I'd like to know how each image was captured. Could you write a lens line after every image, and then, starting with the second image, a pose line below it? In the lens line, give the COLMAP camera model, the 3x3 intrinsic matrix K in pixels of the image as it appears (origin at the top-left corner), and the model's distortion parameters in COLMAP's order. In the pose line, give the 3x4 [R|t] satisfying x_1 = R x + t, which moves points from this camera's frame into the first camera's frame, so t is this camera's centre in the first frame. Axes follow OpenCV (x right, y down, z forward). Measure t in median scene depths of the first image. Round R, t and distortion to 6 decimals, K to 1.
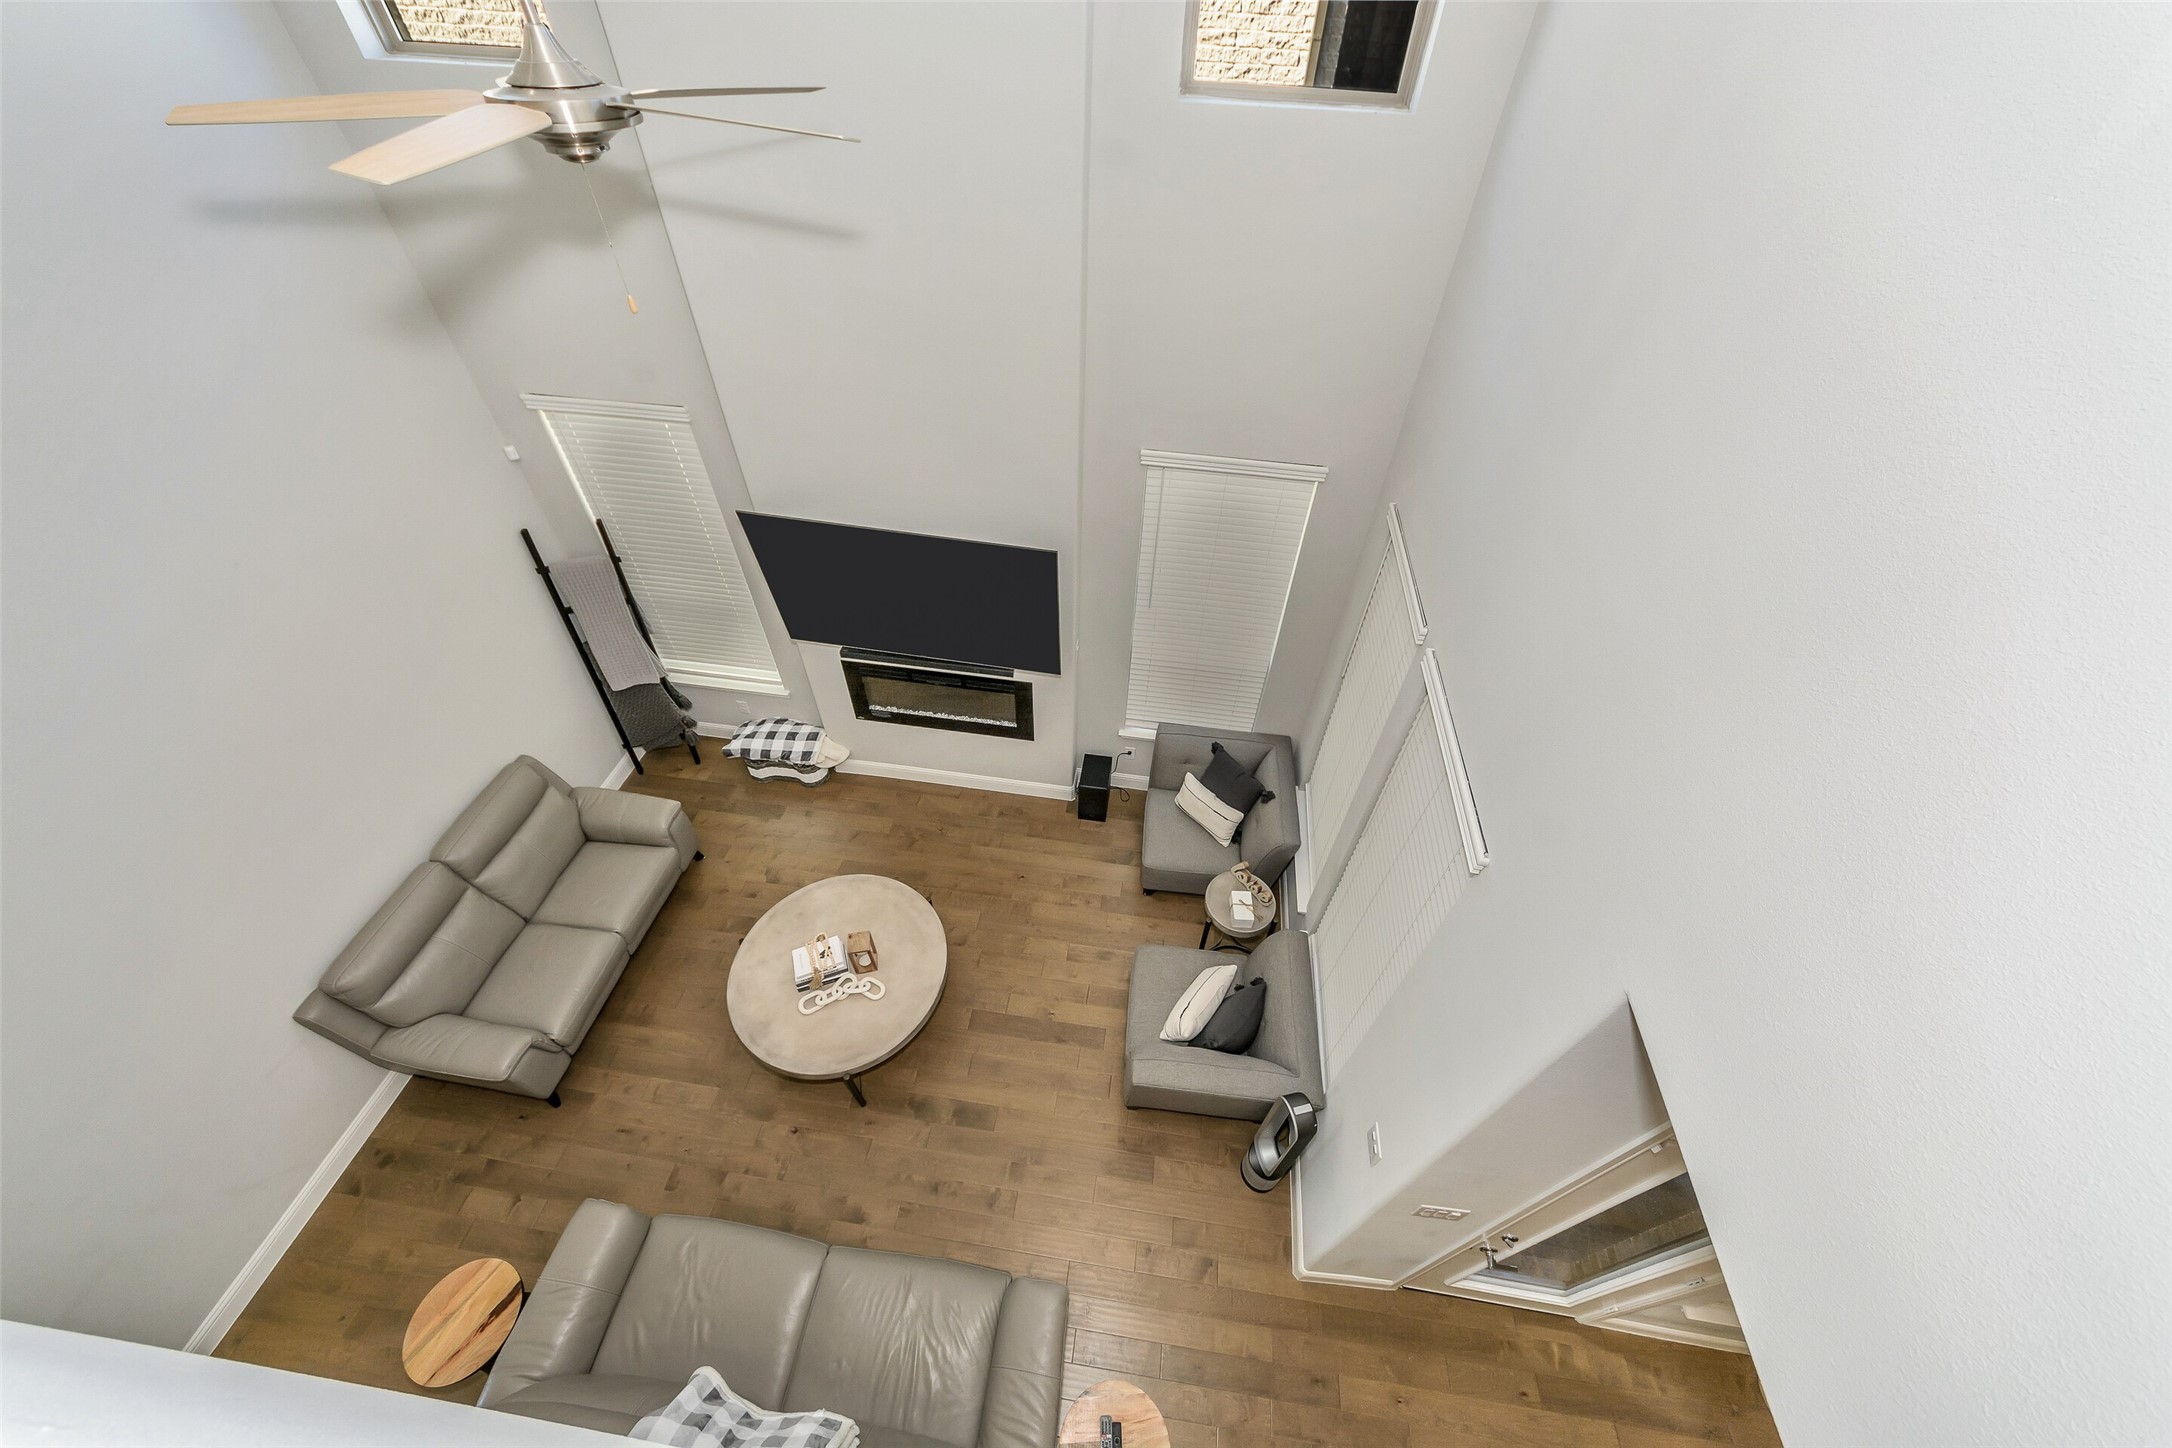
lens RADIAL K [[781.8, 0, 1088.0], [0, 781.8, 709.5], [0, 0, 1]] dist [0.003011, -0.007426]
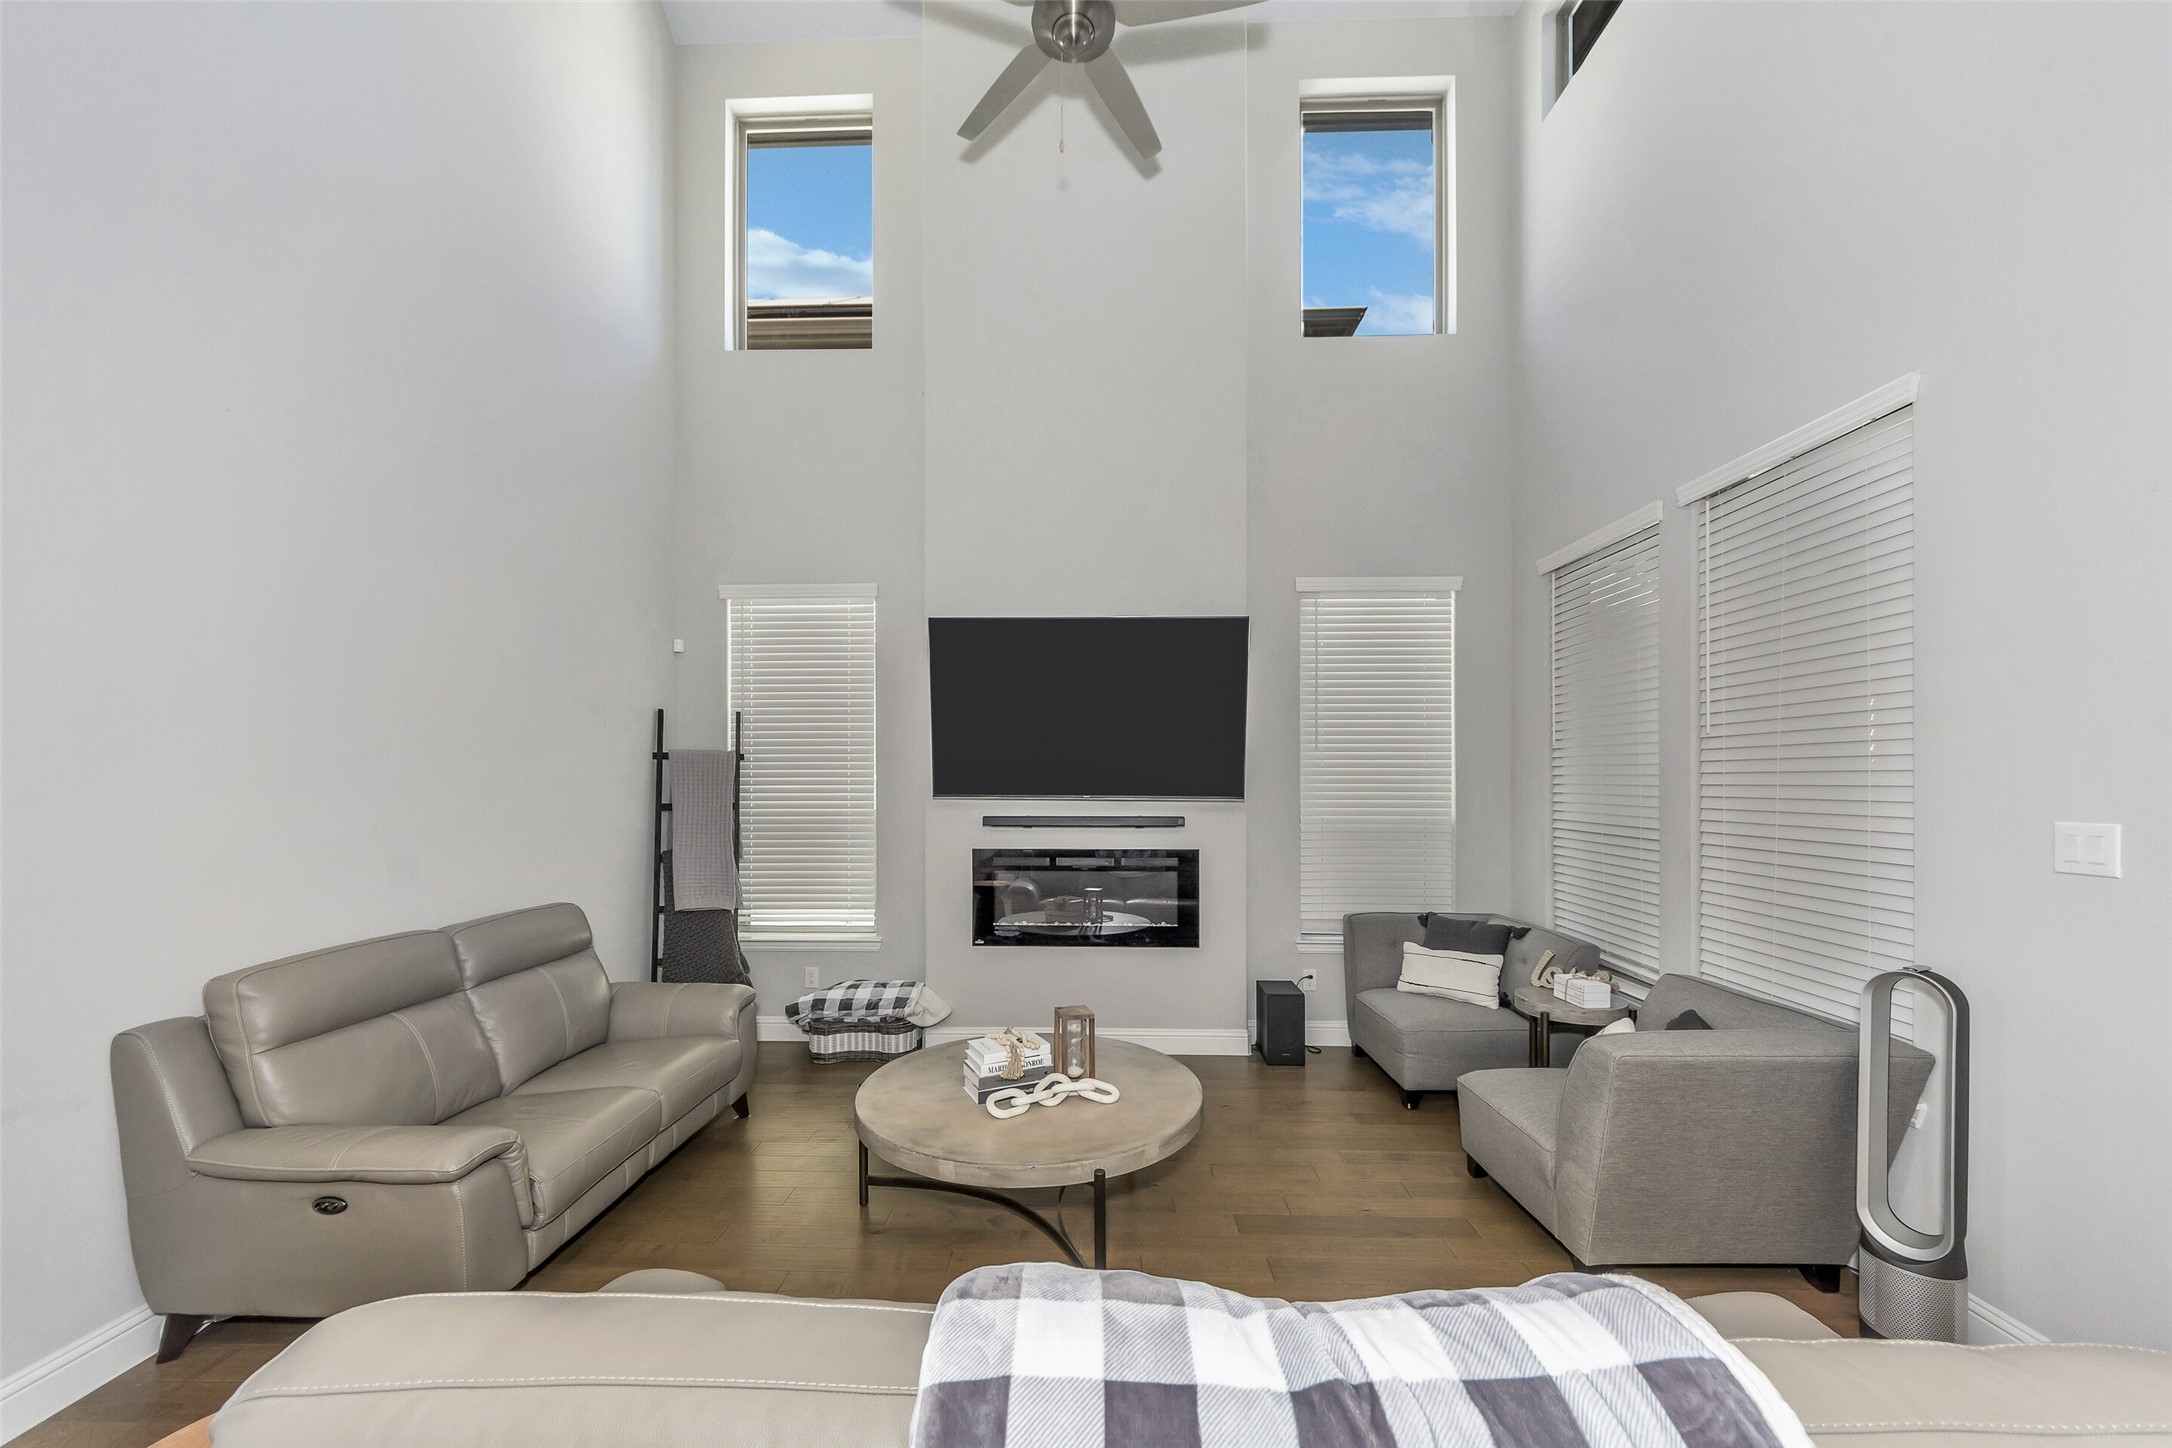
lens RADIAL K [[789.7, 0, 1071.6], [0, 789.7, 789.2], [0, 0, 1]] dist [0.001371, -0.007448]
pose [[0.994901, -0.026208, 0.097392, -0.317876], [0.087581, 0.703377, -0.705401, 0.563973], [-0.050016, 0.710334, 0.702086, 0.365374]]
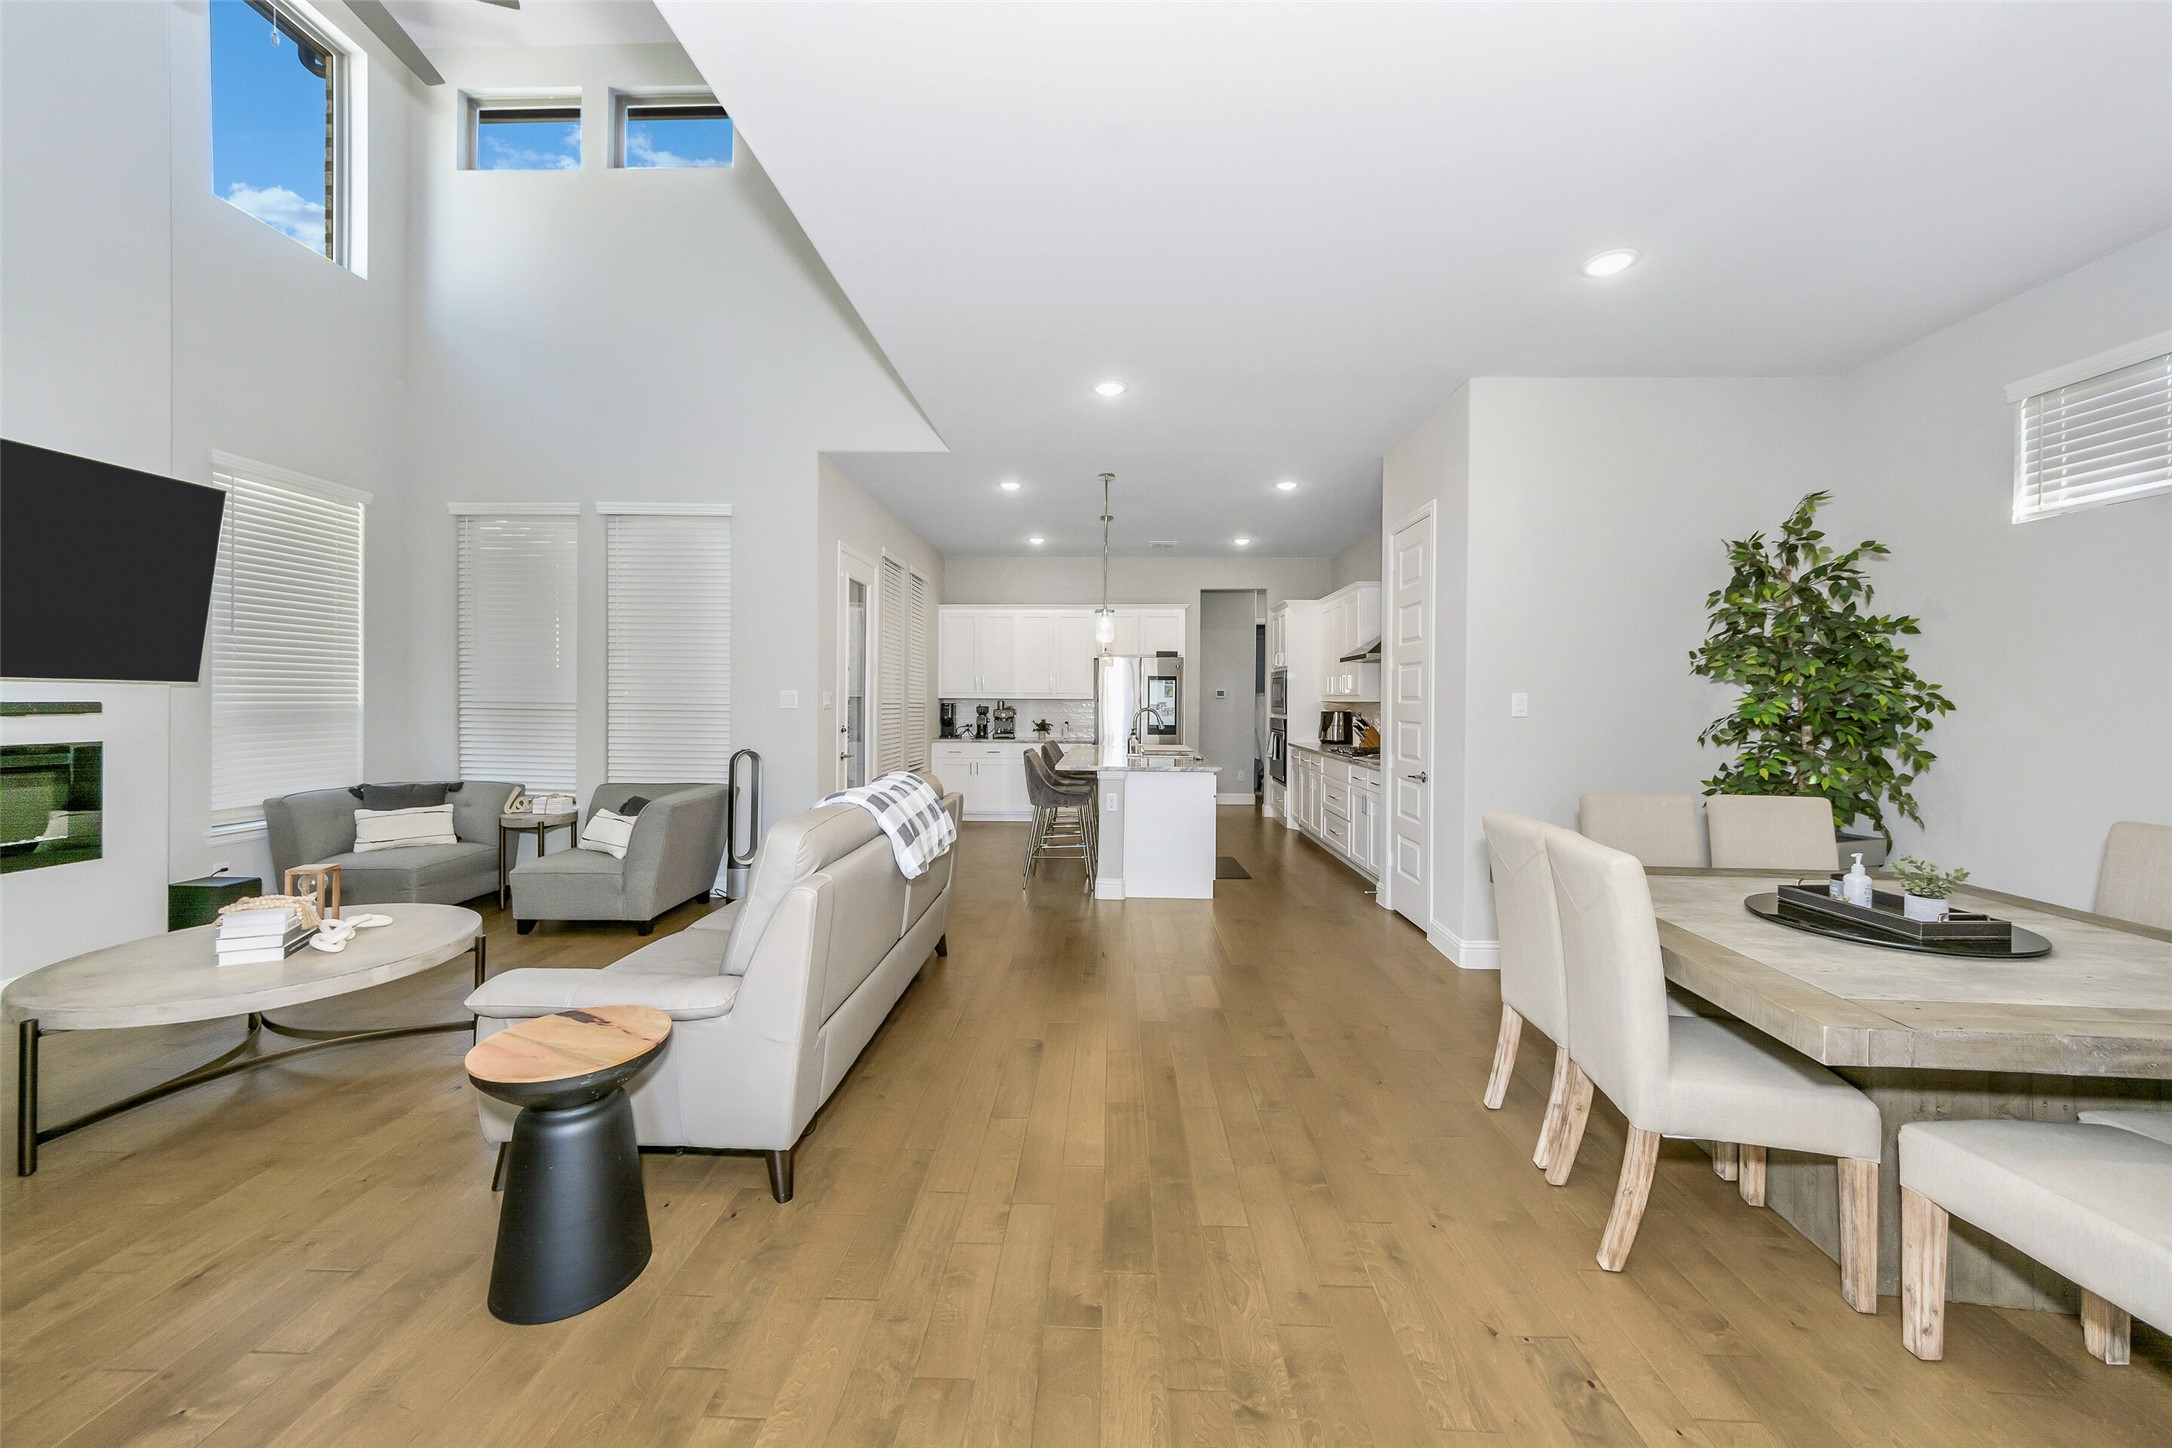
lens RADIAL K [[793.8, 0, 1086.9], [0, 793.8, 696.2], [0, 0, 1]] dist [-0.009115, 0.002647]
pose [[-0.101299, -0.025067, 0.994540, -0.958687], [0.703725, 0.704819, 0.089443, 0.553452], [-0.703213, 0.708944, -0.053757, 0.388839]]
